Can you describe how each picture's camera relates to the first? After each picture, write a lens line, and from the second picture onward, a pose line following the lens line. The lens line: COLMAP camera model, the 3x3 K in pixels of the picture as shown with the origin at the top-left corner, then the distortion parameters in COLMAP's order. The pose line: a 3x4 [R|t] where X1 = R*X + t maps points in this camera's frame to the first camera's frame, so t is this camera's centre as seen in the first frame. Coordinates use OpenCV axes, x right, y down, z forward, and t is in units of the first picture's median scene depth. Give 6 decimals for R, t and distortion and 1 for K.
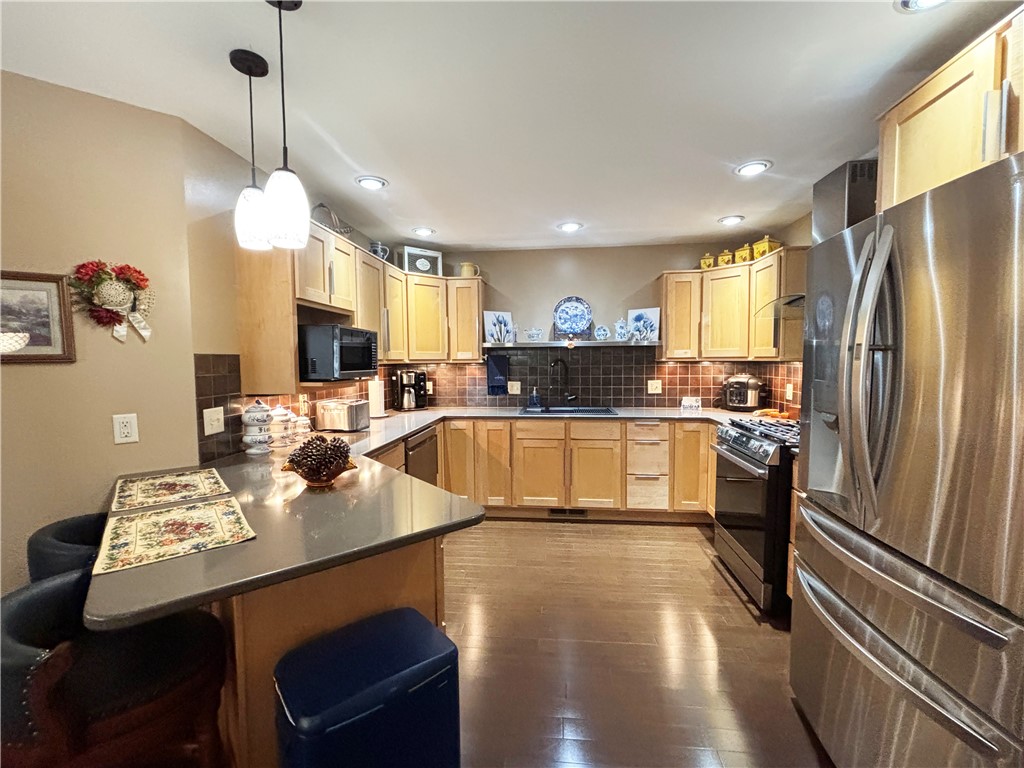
lens RADIAL K [[446.5, 0, 512.0], [0, 446.5, 384.0], [0, 0, 1]] dist [0.021902, 0.000054]
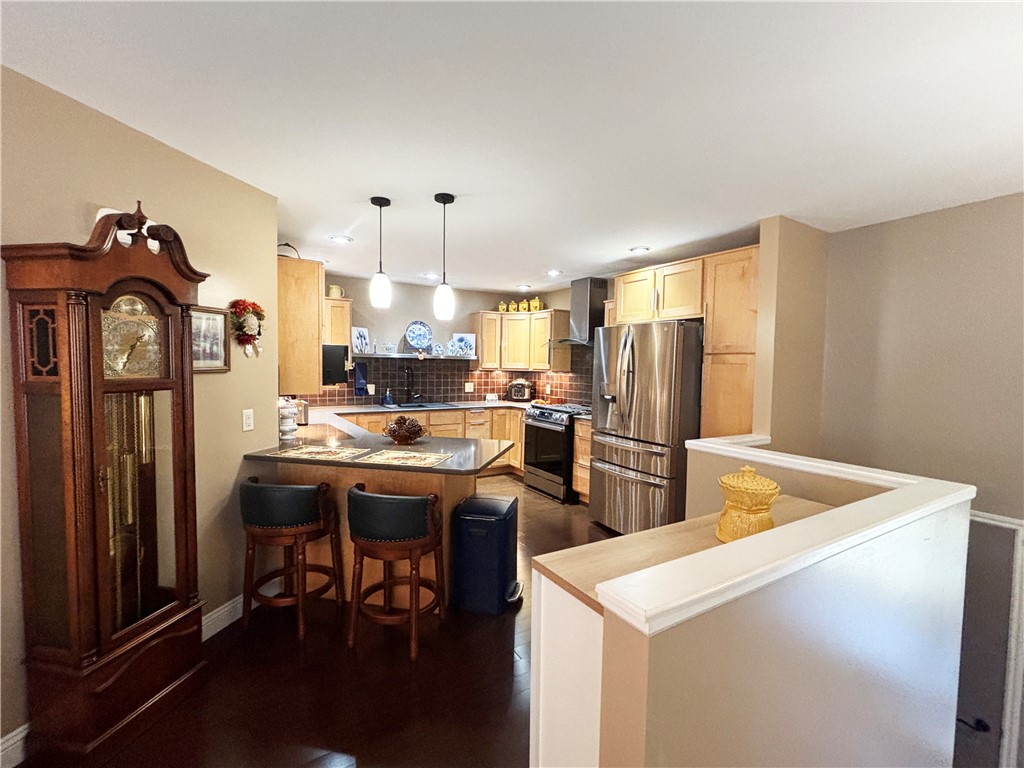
lens RADIAL K [[448.3, 0, 512.0], [0, 448.3, 384.0], [0, 0, 1]] dist [0.156515, -0.000034]
pose [[0.801851, -0.005922, 0.597495, -0.467061], [0.009090, 0.999956, -0.002288, -0.000070], [-0.597455, 0.007266, 0.801870, -0.268135]]
